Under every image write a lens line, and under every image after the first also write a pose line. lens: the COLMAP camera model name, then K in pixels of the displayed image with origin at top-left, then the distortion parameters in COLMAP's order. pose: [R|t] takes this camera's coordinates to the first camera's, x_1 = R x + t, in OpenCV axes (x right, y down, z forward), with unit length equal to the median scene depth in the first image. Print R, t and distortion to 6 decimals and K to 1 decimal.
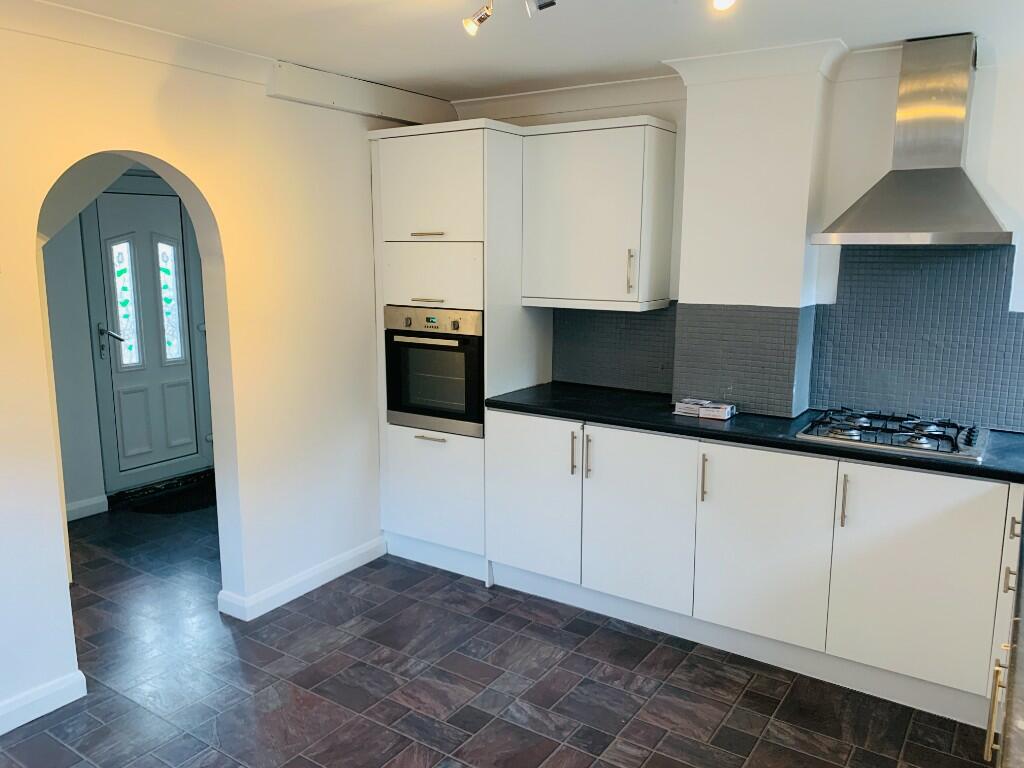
lens RADIAL K [[781.6, 0, 481.9], [0, 781.6, 388.2], [0, 0, 1]] dist [0.019368, -0.020698]
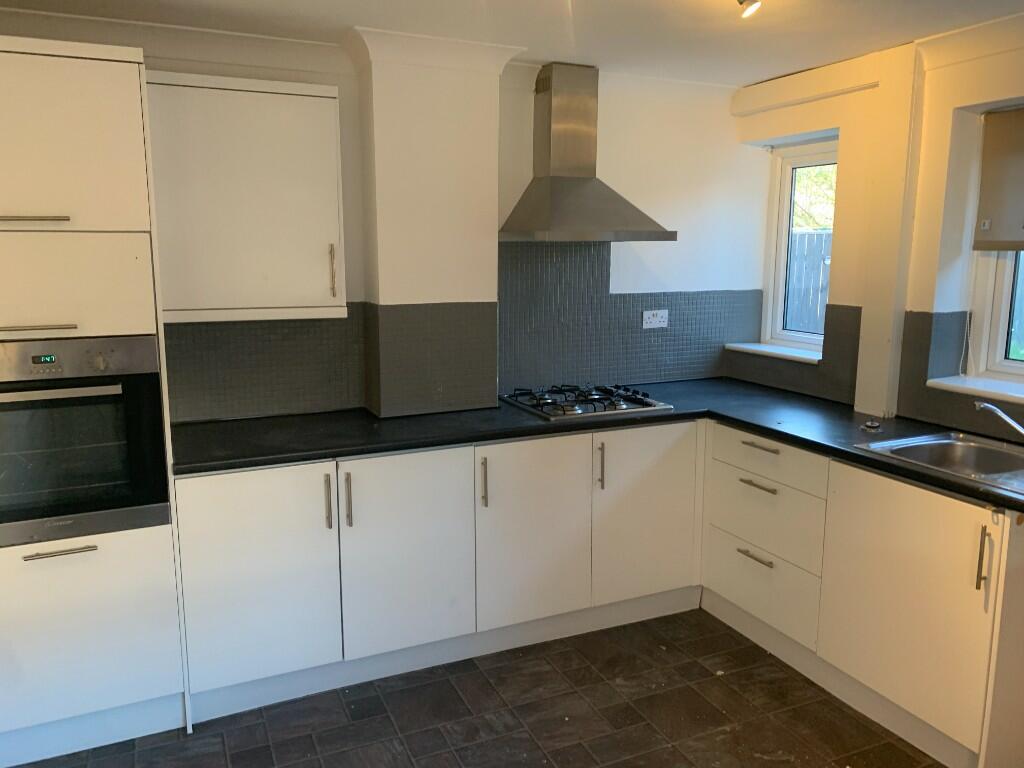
lens RADIAL K [[781.6, 0, 508.3], [0, 781.6, 378.1], [0, 0, 1]] dist [0.019368, -0.020698]
pose [[0.512192, -0.141792, 0.847086, -0.445492], [0.154573, 0.985392, 0.071480, -0.068263], [-0.844847, 0.094325, 0.526628, 0.419871]]
